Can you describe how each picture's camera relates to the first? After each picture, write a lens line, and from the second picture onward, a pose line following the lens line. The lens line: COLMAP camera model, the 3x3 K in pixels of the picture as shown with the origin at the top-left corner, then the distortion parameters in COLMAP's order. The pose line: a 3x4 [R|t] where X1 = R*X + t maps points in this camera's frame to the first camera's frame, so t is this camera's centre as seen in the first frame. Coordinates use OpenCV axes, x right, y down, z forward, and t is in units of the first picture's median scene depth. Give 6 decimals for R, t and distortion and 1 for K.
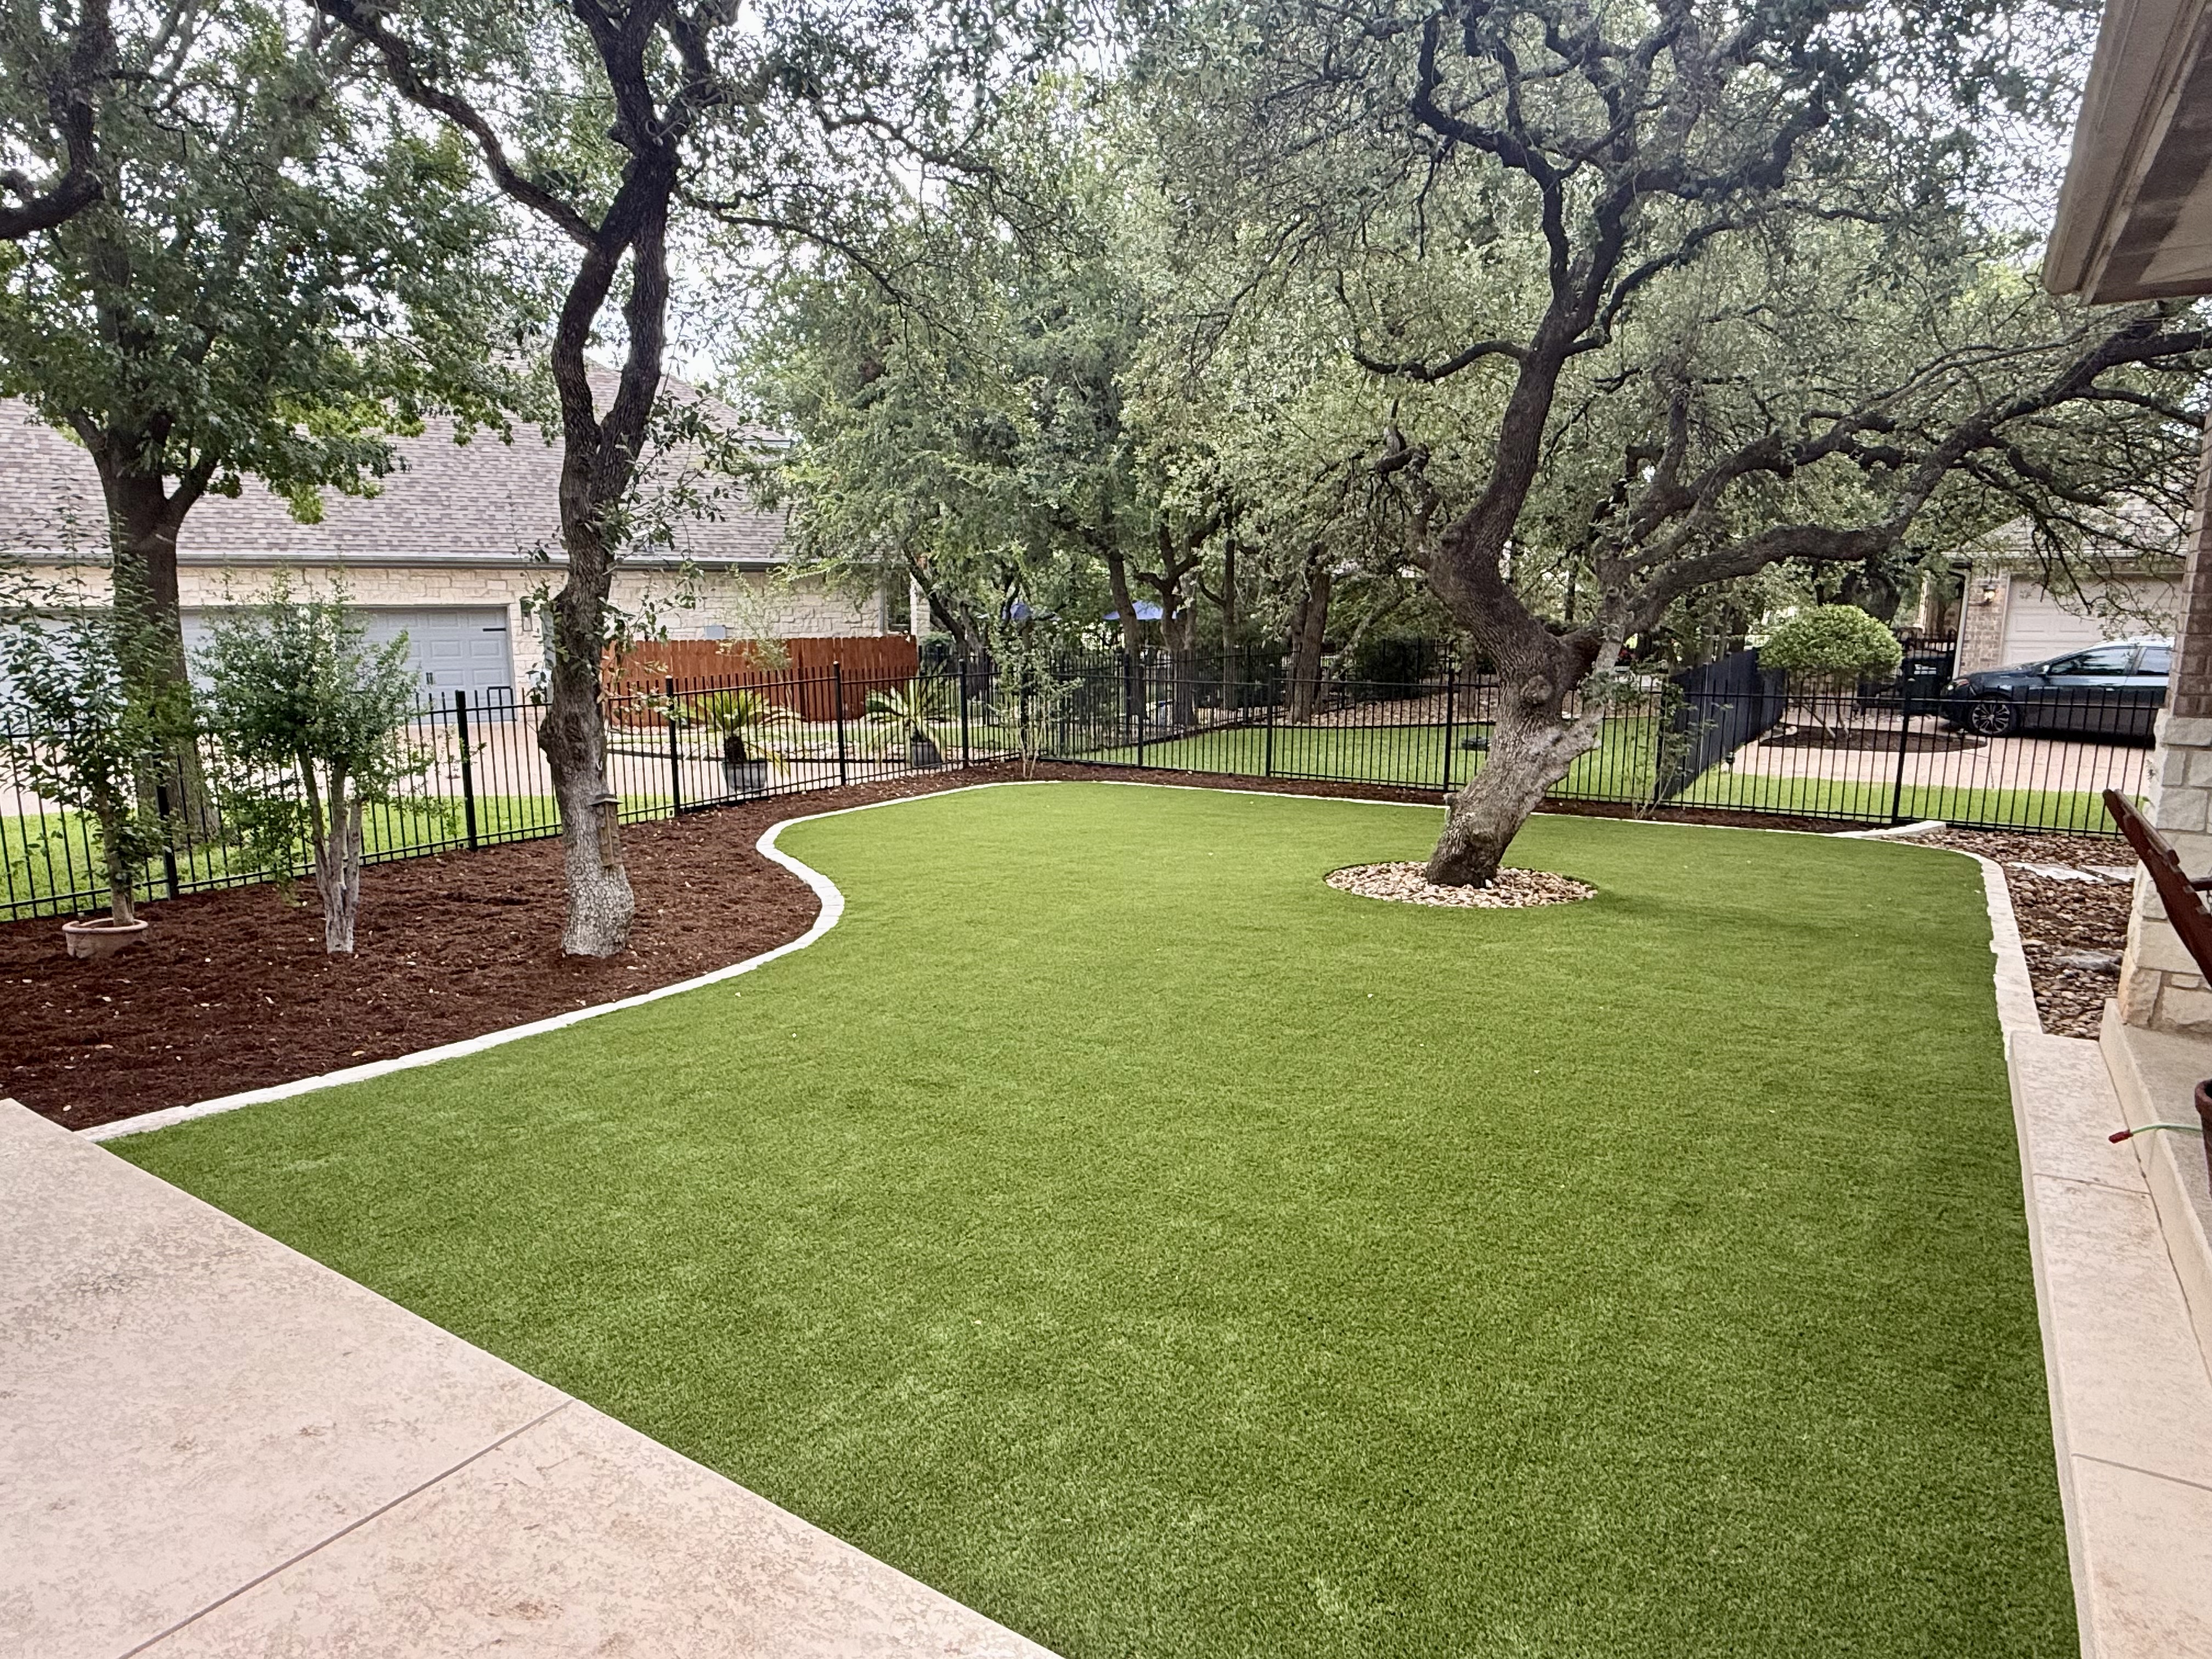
lens RADIAL K [[1303.3, 0, 1090.1], [0, 1303.3, 836.6], [0, 0, 1]] dist [0.003658, 0.000567]
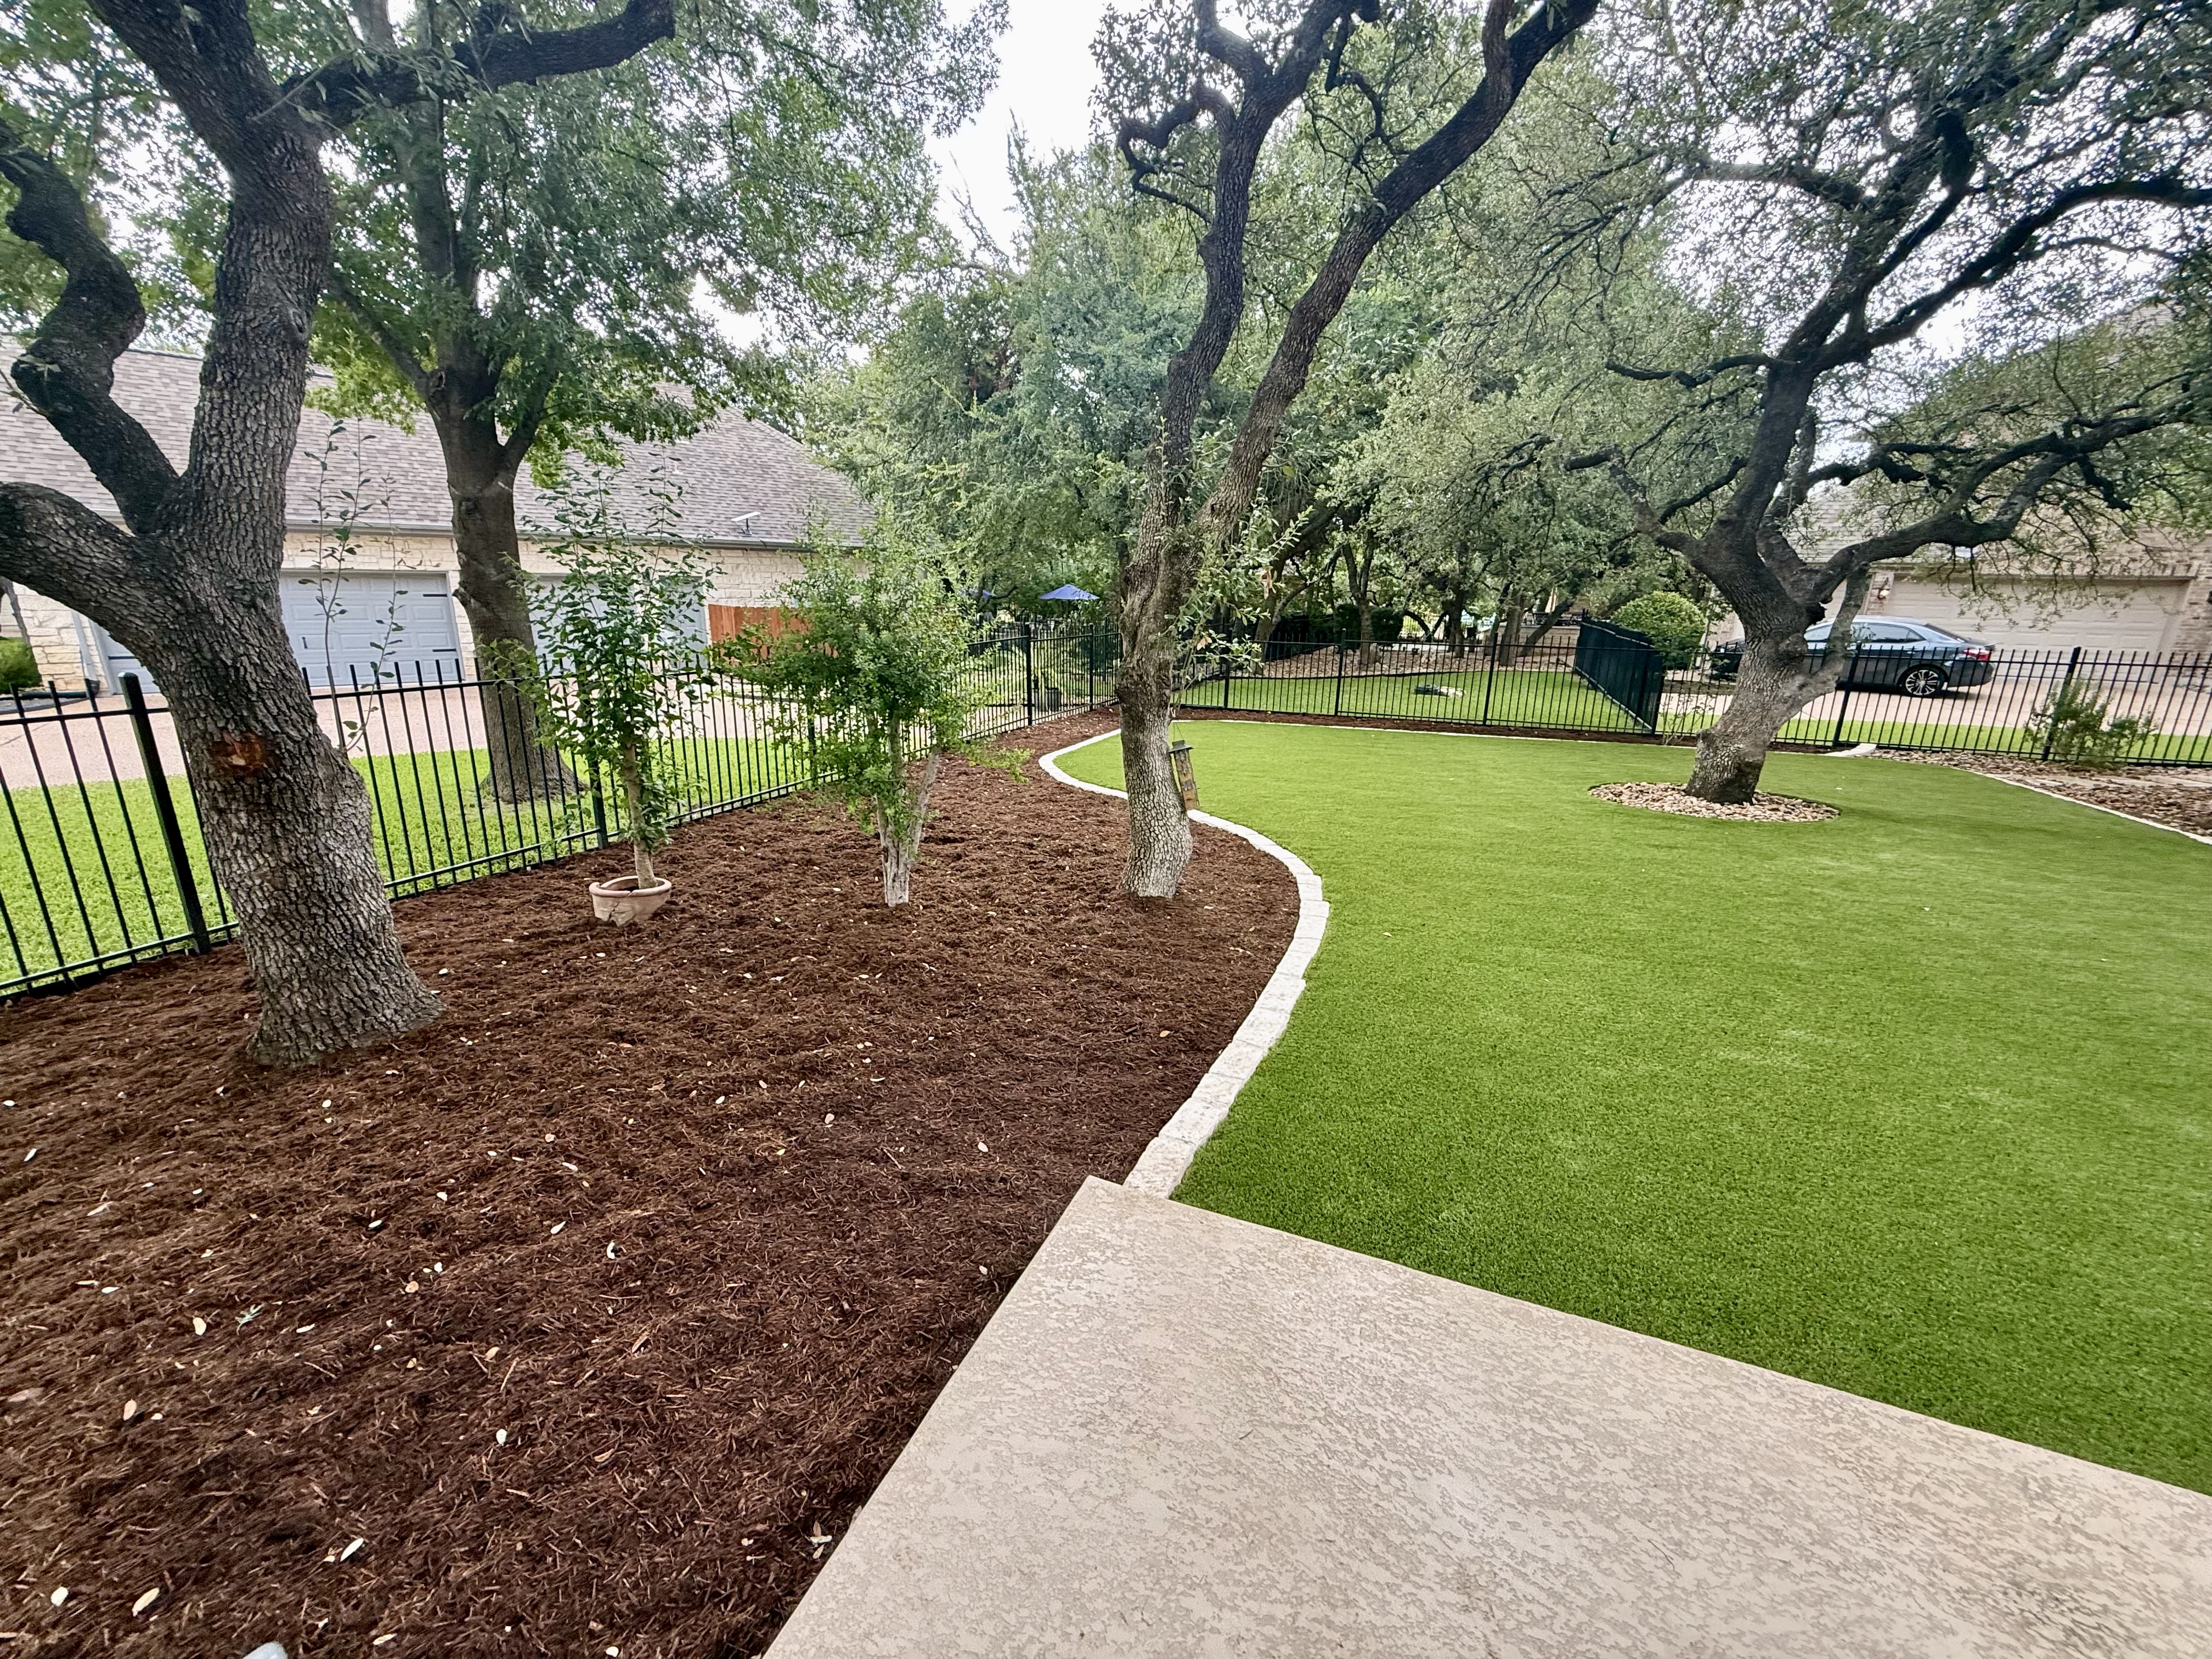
lens RADIAL K [[887.3, 0, 1103.5], [0, 887.3, 831.6], [0, 0, 1]] dist [0.003207, 0.000898]
pose [[0.982409, -0.032858, 0.183826, -0.487758], [0.016963, 0.996030, 0.087382, -0.020700], [-0.185968, -0.082727, 0.979067, 0.278801]]
